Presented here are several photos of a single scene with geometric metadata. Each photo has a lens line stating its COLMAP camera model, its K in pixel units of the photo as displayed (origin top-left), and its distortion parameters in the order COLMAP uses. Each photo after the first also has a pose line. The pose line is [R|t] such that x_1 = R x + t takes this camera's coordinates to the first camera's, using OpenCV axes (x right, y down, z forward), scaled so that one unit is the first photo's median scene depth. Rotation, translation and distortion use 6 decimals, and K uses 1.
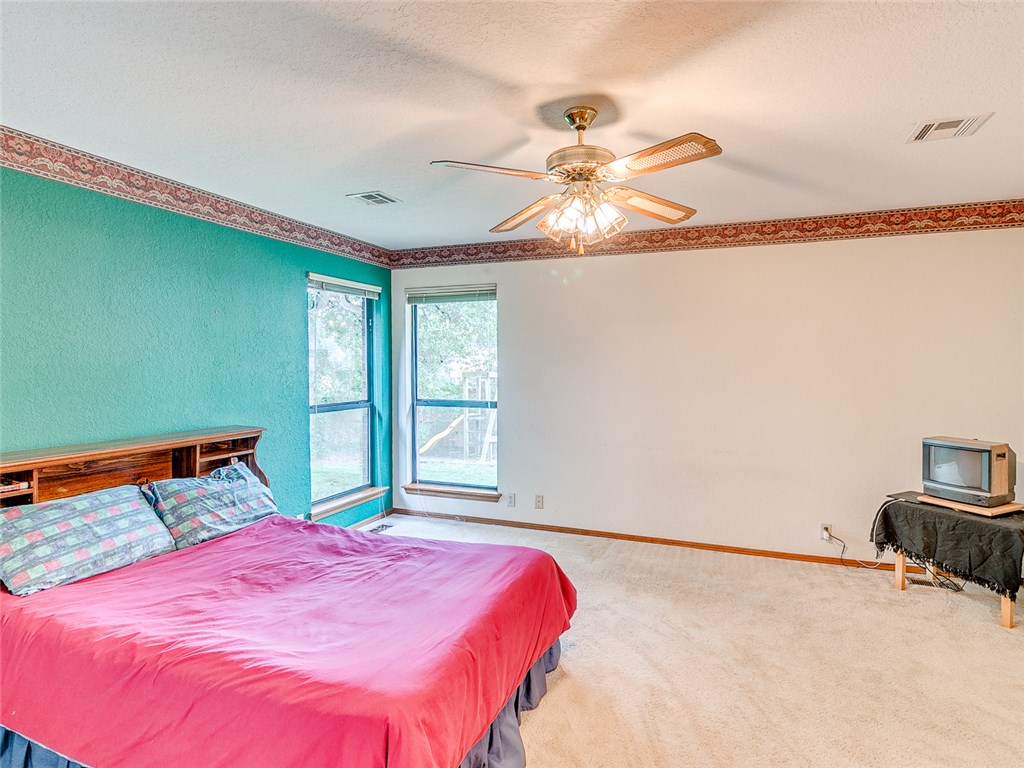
lens RADIAL K [[582.3, 0, 481.6], [0, 582.3, 378.8], [0, 0, 1]] dist [0.001455, 0.002117]
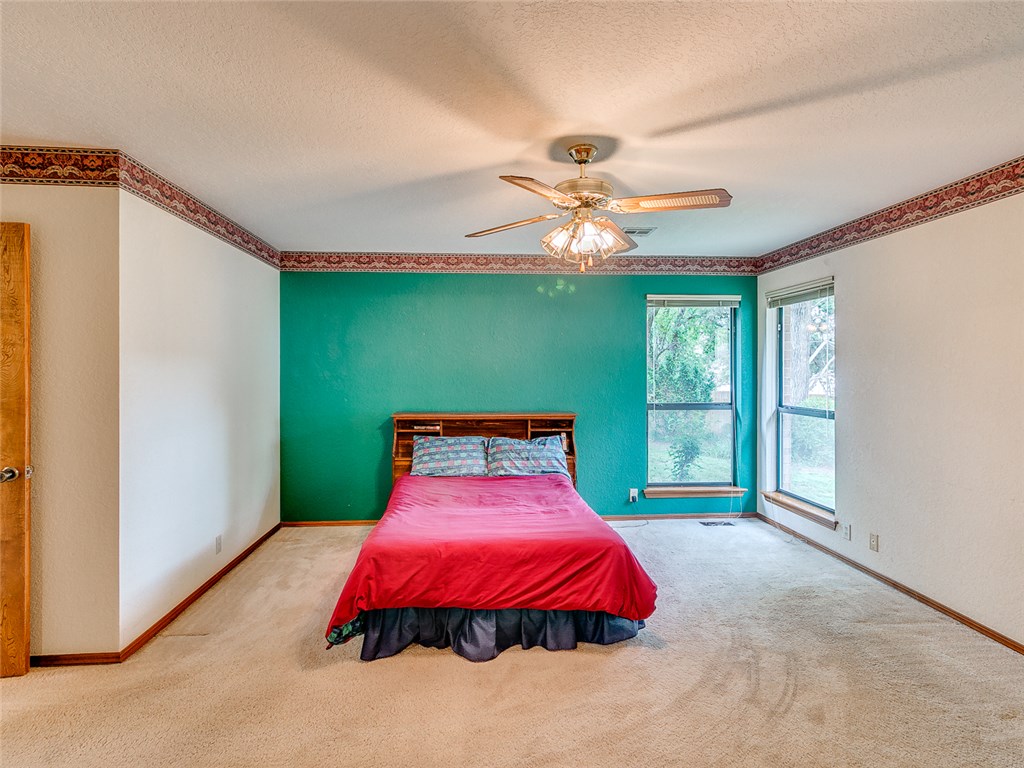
lens RADIAL K [[557.1, 0, 510.7], [0, 557.1, 371.6], [0, 0, 1]] dist [0.001550, 0.000643]
pose [[0.405029, 0.002486, -0.914300, 0.655176], [-0.024790, 0.999659, -0.008264, -0.002615], [0.913968, 0.026013, 0.404953, 0.256096]]
